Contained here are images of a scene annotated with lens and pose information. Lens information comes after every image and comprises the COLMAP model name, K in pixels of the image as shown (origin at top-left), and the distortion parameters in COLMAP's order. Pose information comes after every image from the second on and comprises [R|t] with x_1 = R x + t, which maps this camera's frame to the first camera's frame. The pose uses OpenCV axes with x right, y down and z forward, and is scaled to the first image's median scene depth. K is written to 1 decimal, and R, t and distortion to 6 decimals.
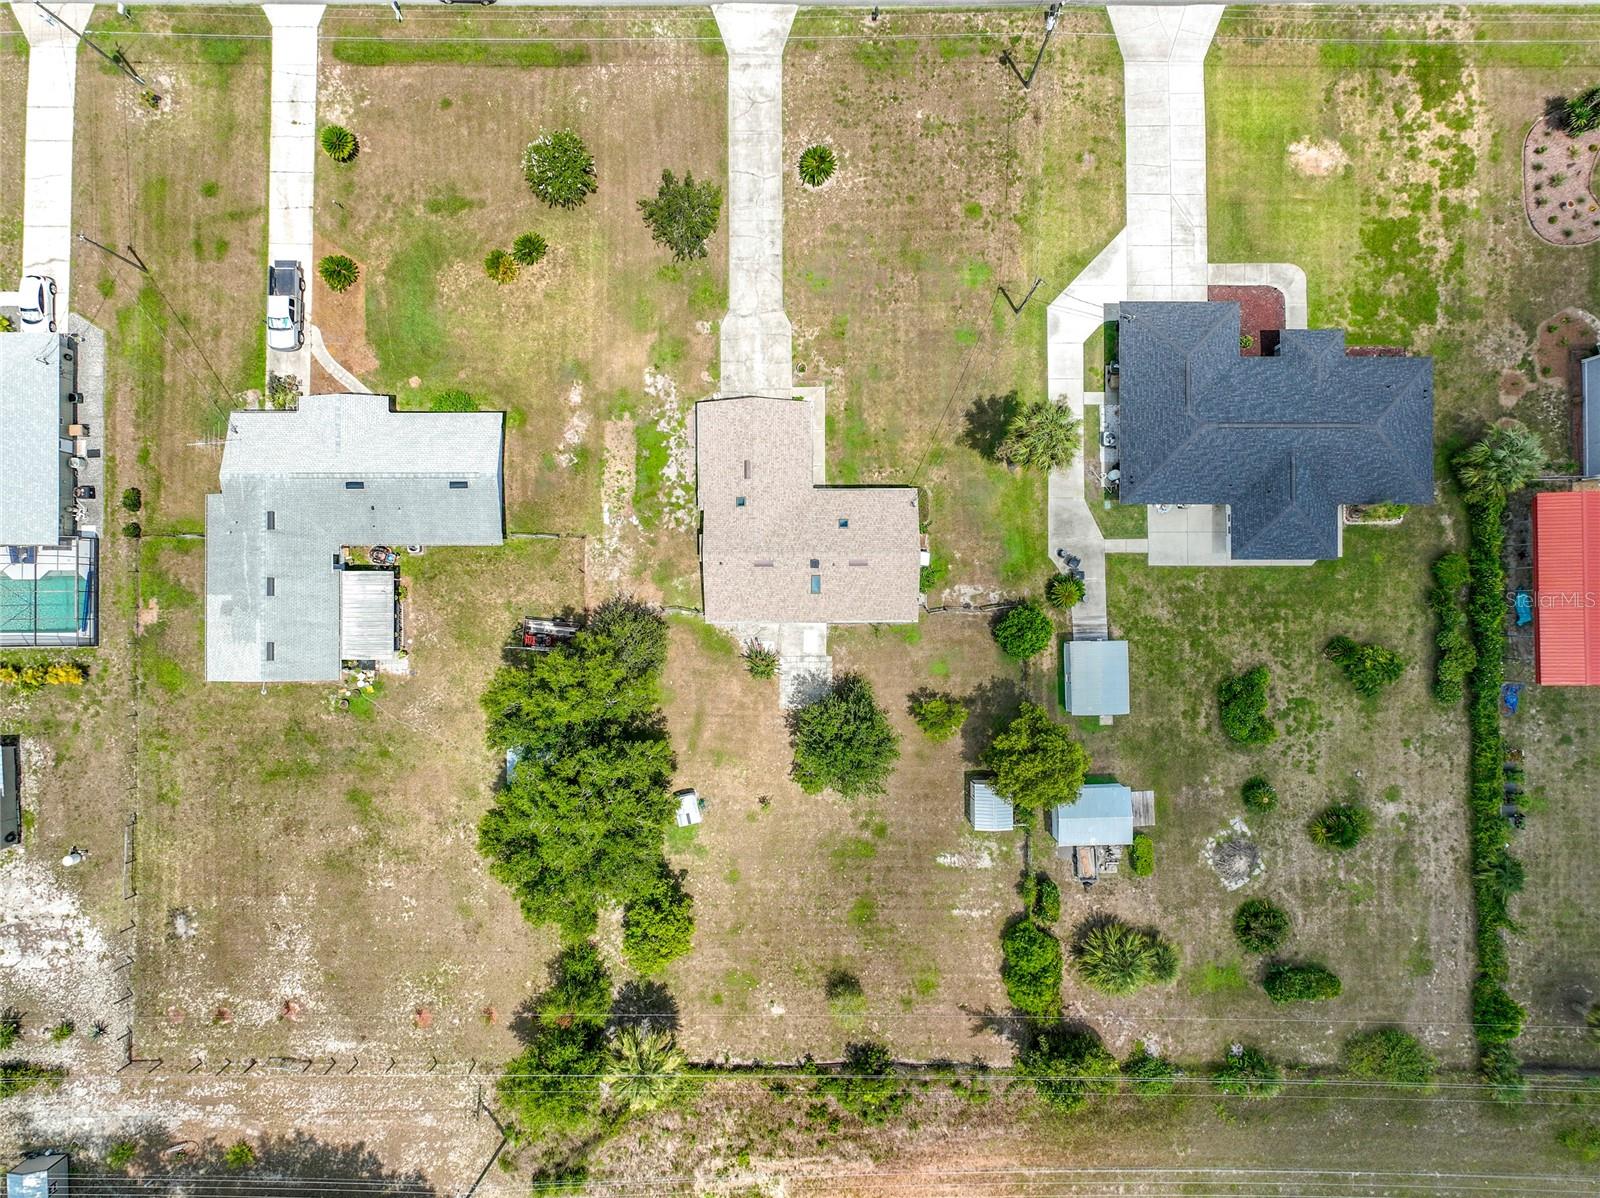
lens RADIAL K [[1129.0, 0, 794.1], [0, 1129.0, 602.5], [0, 0, 1]] dist [-0.005427, 0.024214]
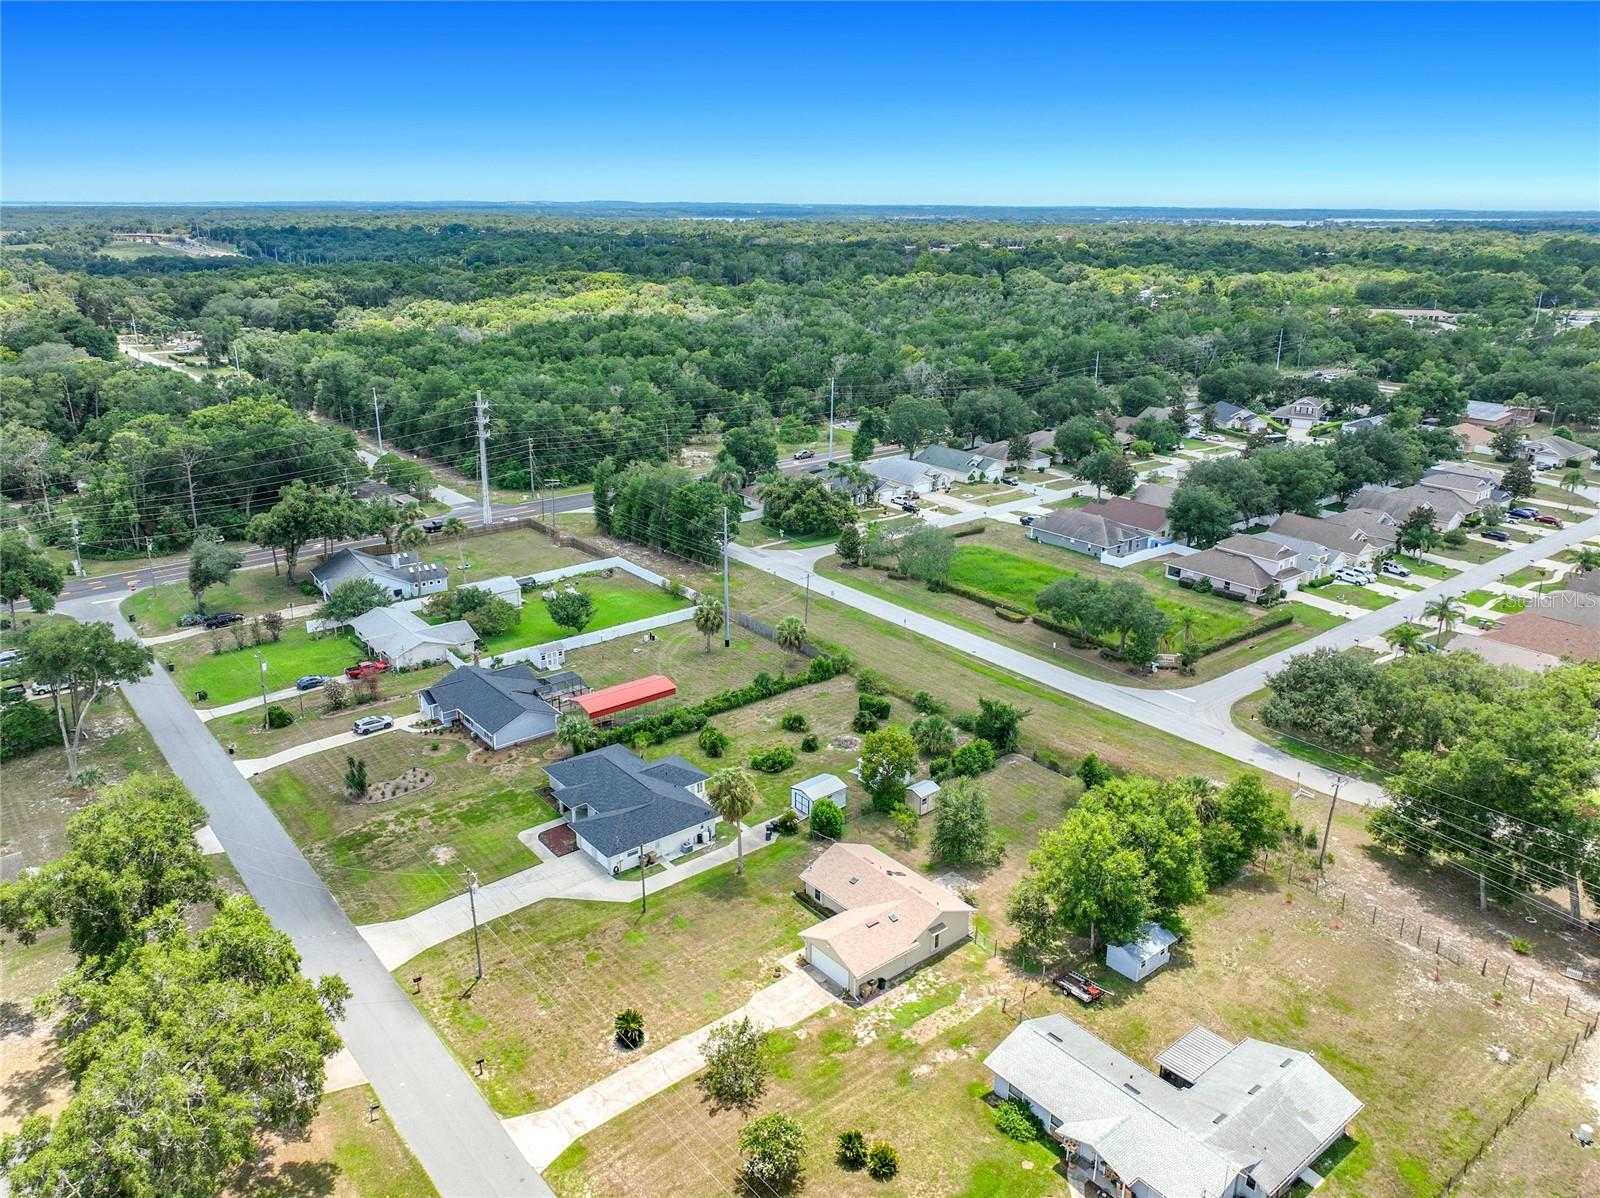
lens RADIAL K [[1144.8, 0, 800.0], [0, 1144.8, 599.0], [0, 0, 1]] dist [-0.002389, 0.001011]
pose [[-0.628838, -0.267145, 0.730203, -0.812502], [0.777275, -0.191633, 0.599267, -0.859736], [-0.020160, 0.944410, 0.328151, 0.204018]]
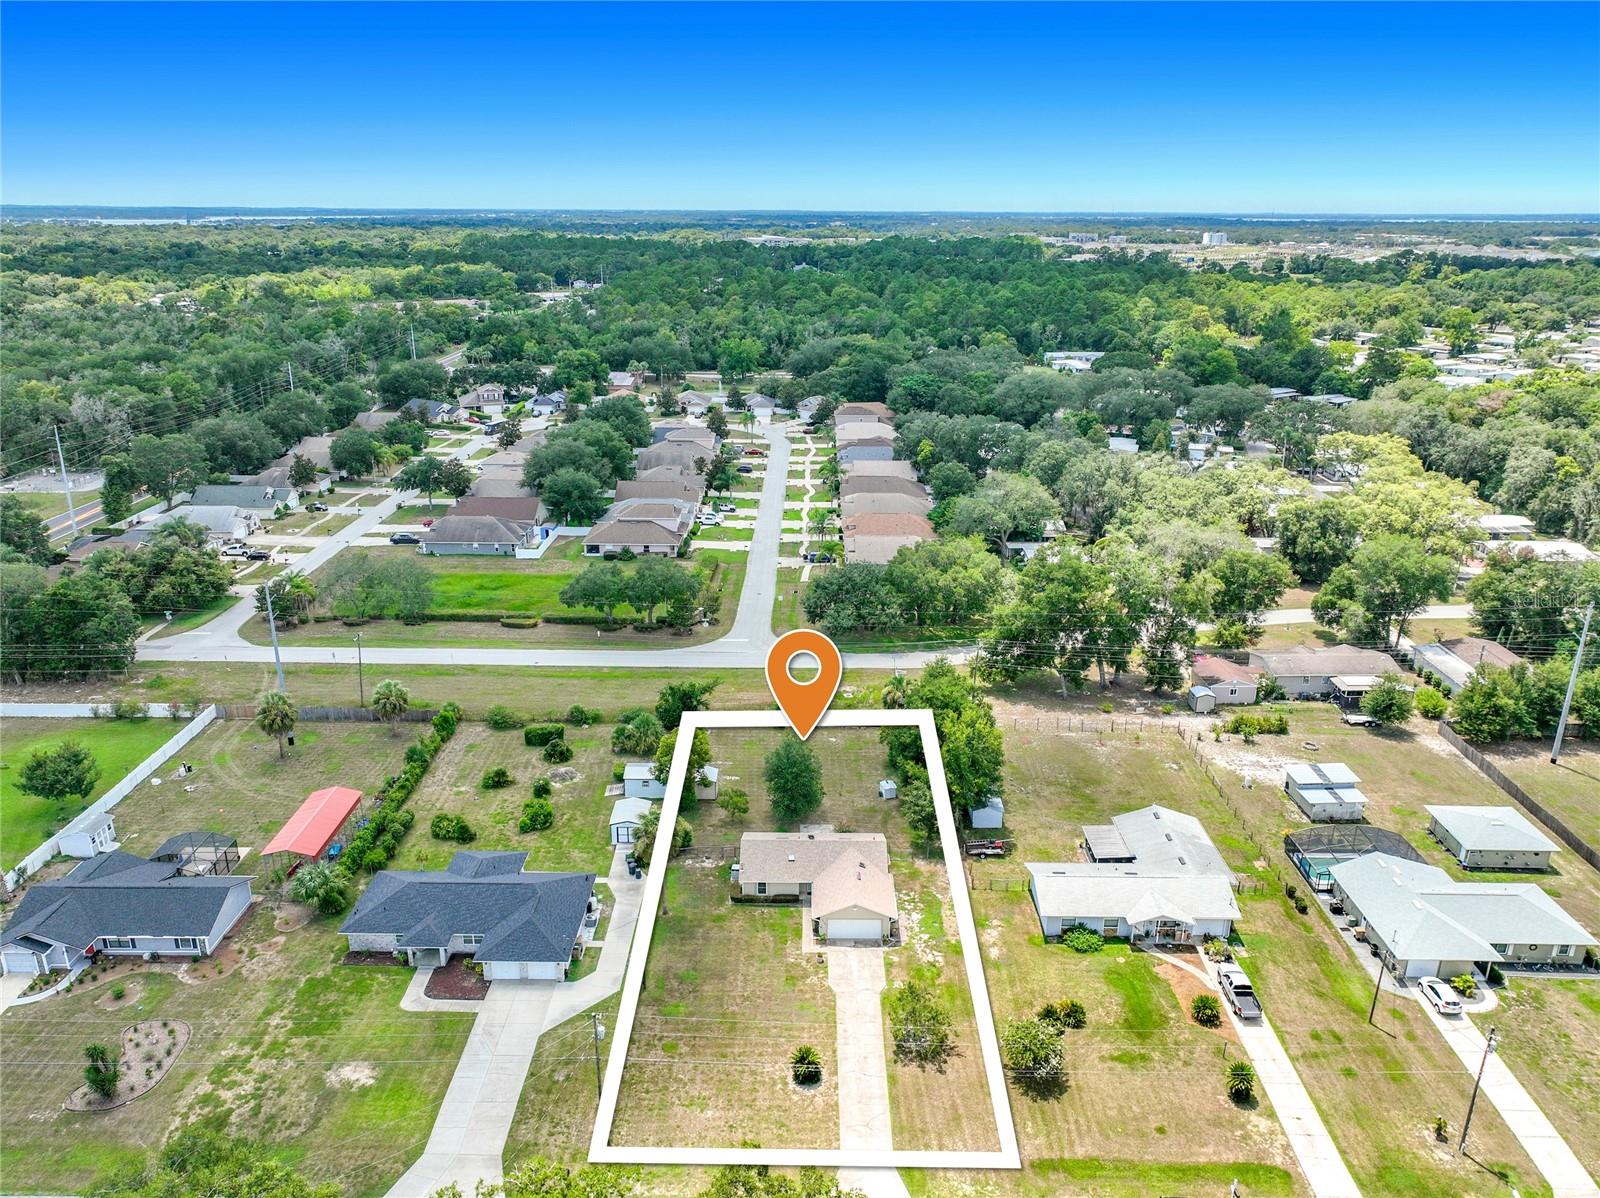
lens RADIAL K [[1129.0, 0, 794.1], [0, 1129.0, 602.5], [0, 0, 1]] dist [-0.005427, 0.024214]
pose [[-0.999743, -0.018322, 0.013338, 0.026601], [0.018514, -0.320895, 0.946934, -1.290288], [-0.013069, 0.946938, 0.321151, 0.207265]]
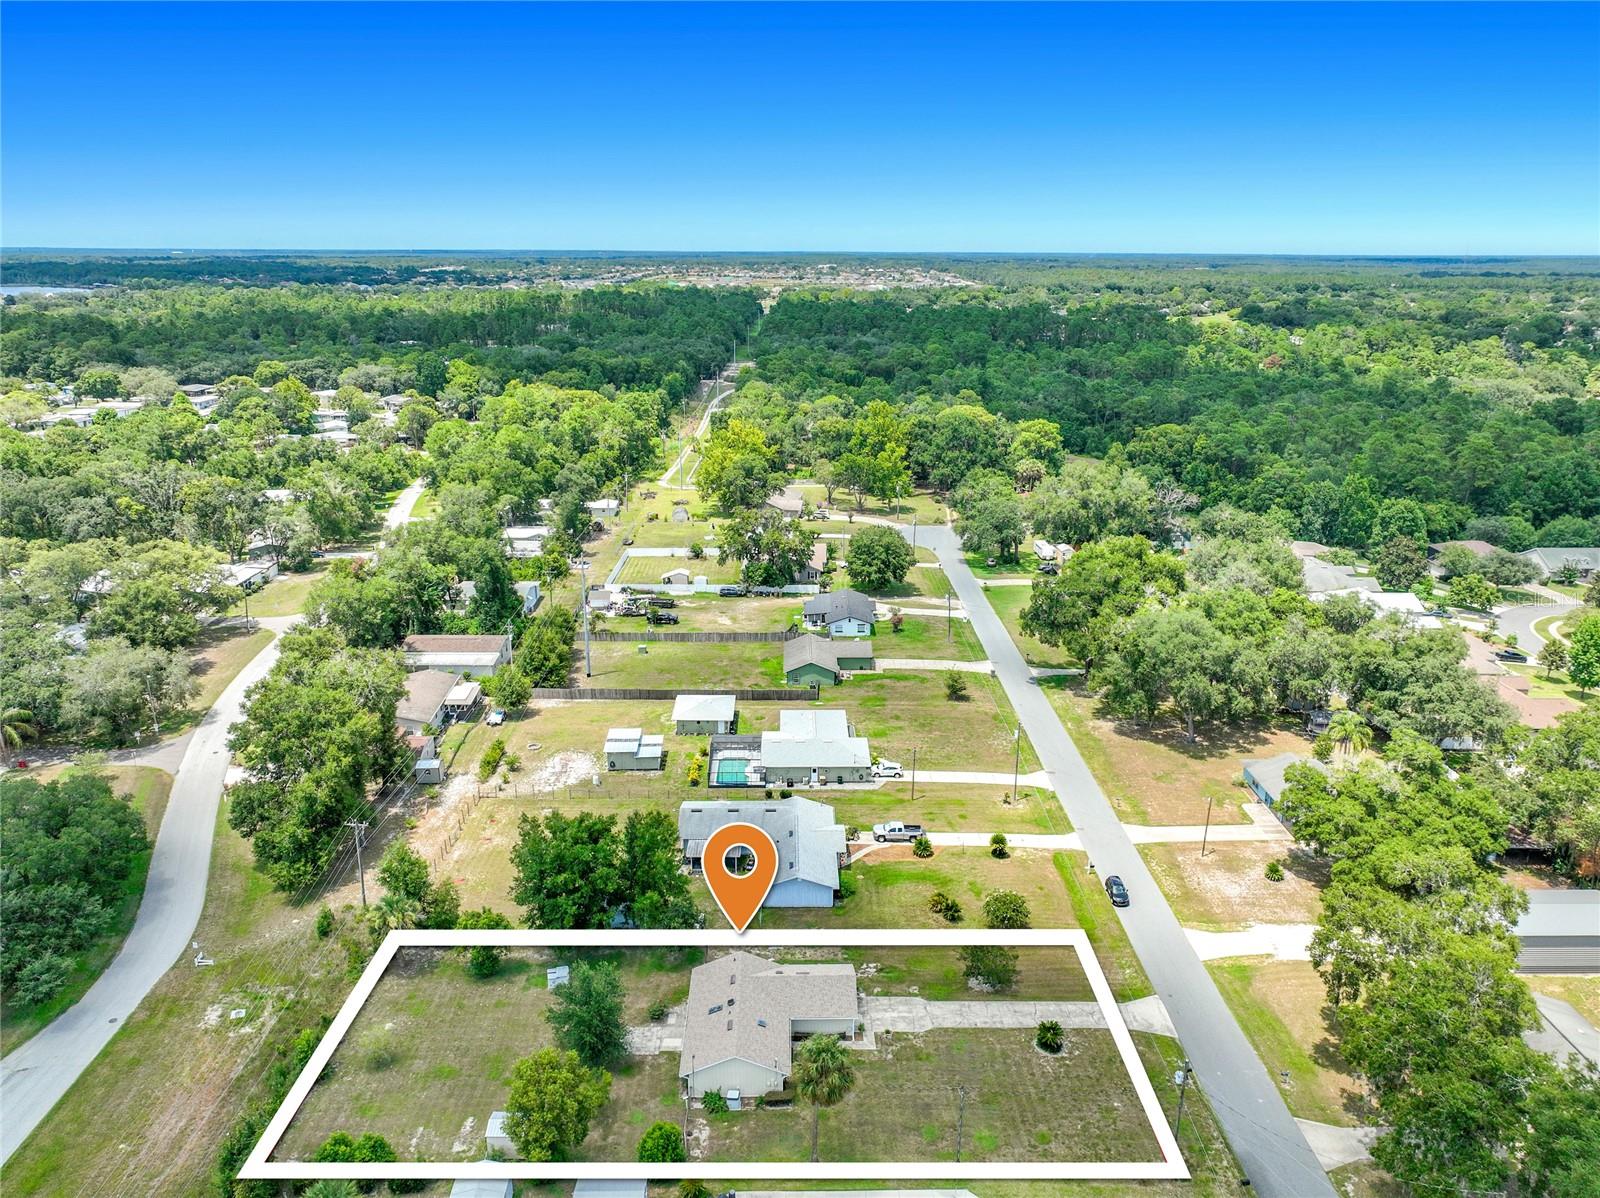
lens RADIAL K [[1144.8, 0, 800.0], [0, 1144.8, 599.0], [0, 0, 1]] dist [-0.002389, 0.001011]
pose [[0.007401, 0.287245, -0.957828, 1.096153], [-0.999936, 0.010372, -0.004616, -0.107114], [0.008608, 0.957801, 0.287304, 0.162035]]
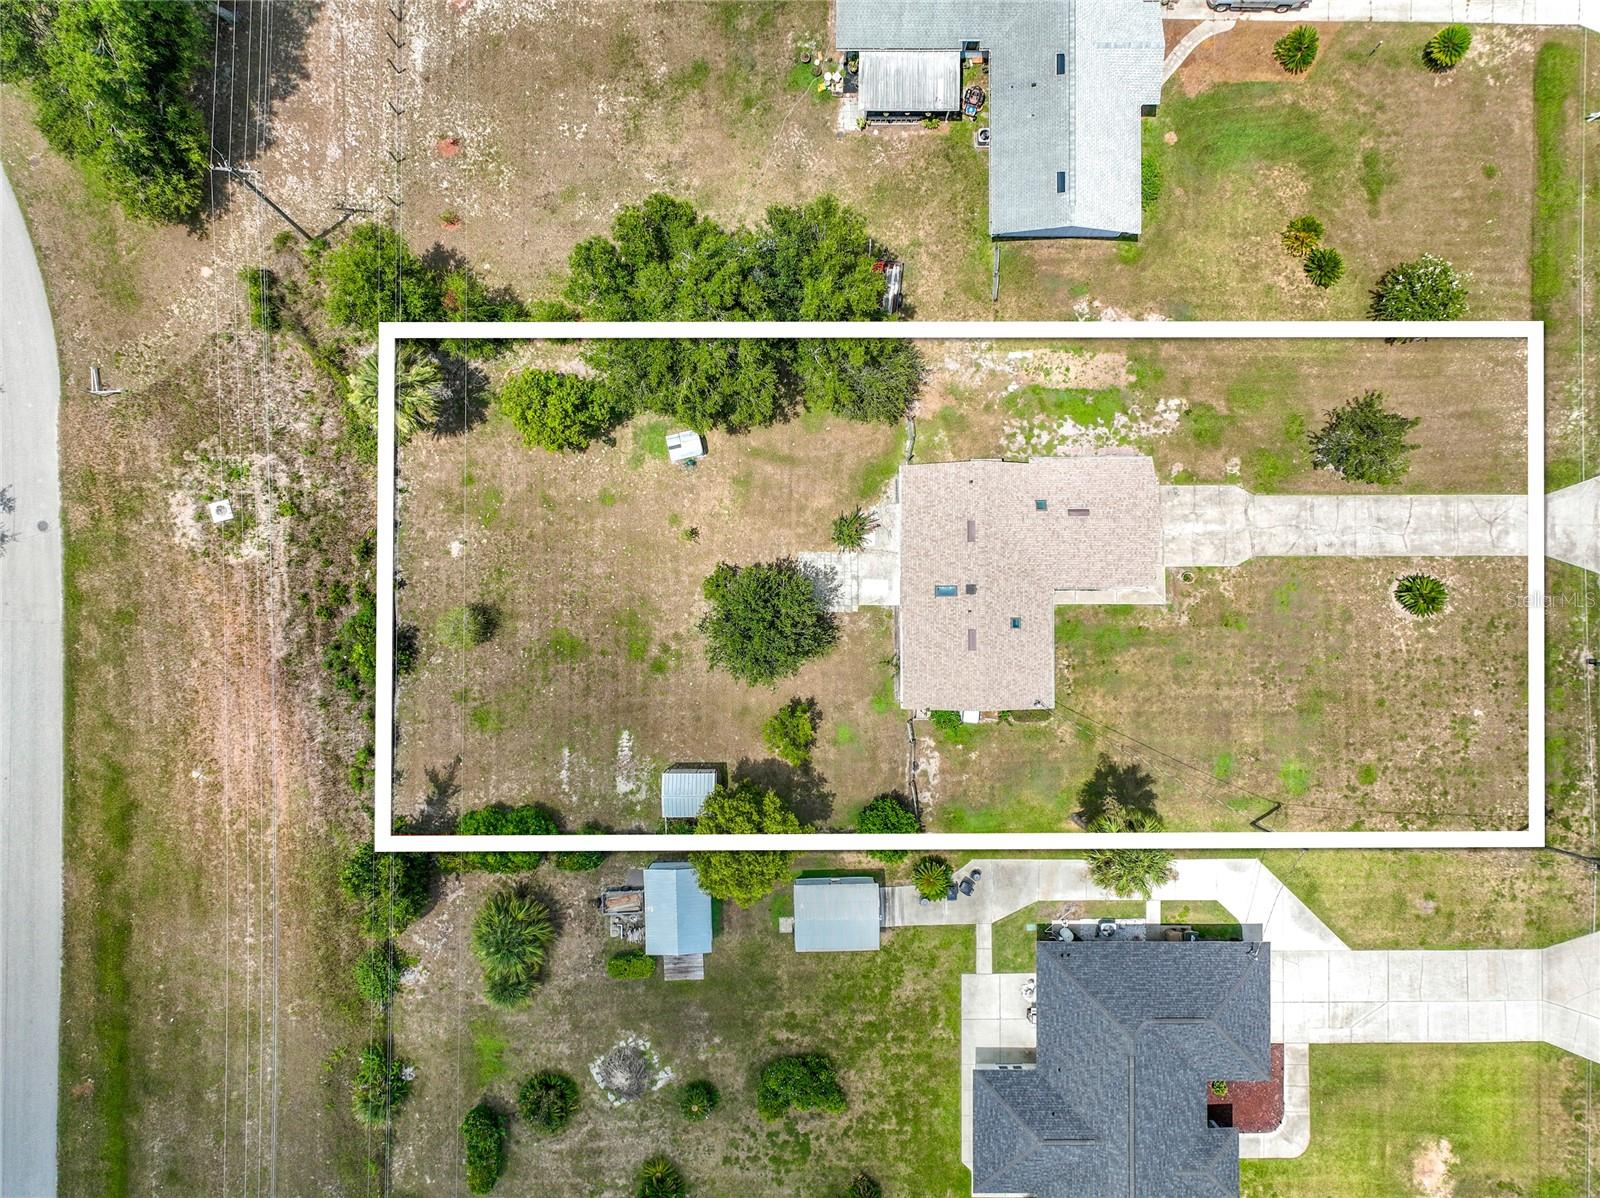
lens RADIAL K [[1129.0, 0, 794.1], [0, 1129.0, 602.5], [0, 0, 1]] dist [-0.005427, 0.024214]
pose [[-0.001975, 0.999937, -0.011068, 0.036559], [-0.999986, -0.001920, 0.004939, 0.093294], [0.004917, 0.011077, 0.999927, 0.123158]]
